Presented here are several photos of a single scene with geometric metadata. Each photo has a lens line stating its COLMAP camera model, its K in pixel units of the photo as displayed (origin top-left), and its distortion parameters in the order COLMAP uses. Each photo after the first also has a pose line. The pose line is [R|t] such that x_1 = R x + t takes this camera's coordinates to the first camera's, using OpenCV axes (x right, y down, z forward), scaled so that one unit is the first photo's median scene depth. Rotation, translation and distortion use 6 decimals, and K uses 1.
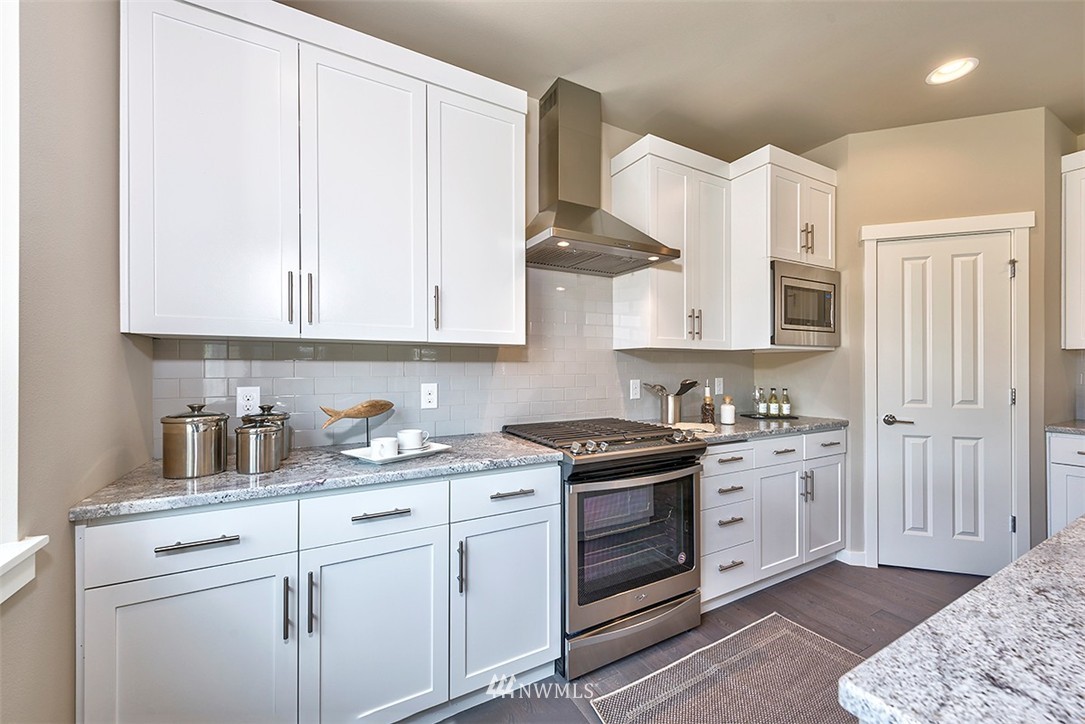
lens RADIAL K [[424.0, 0, 543.0], [0, 424.0, 363.3], [0, 0, 1]] dist [0.010196, -0.000086]
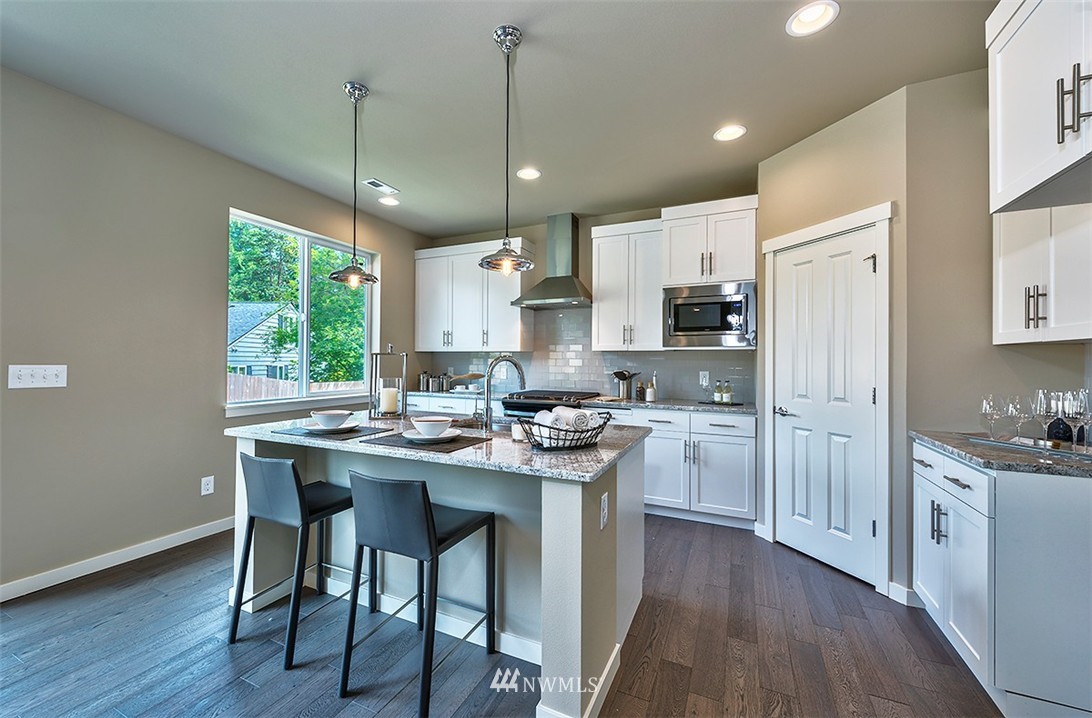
lens RADIAL K [[431.9, 0, 544.0], [0, 431.9, 357.3], [0, 0, 1]] dist [0.000323, 0.000009]
pose [[0.589576, -0.000725, -0.807713, 1.420709], [-0.009017, 0.999931, -0.007480, 0.005601], [0.807663, 0.011693, 0.589529, -0.169549]]
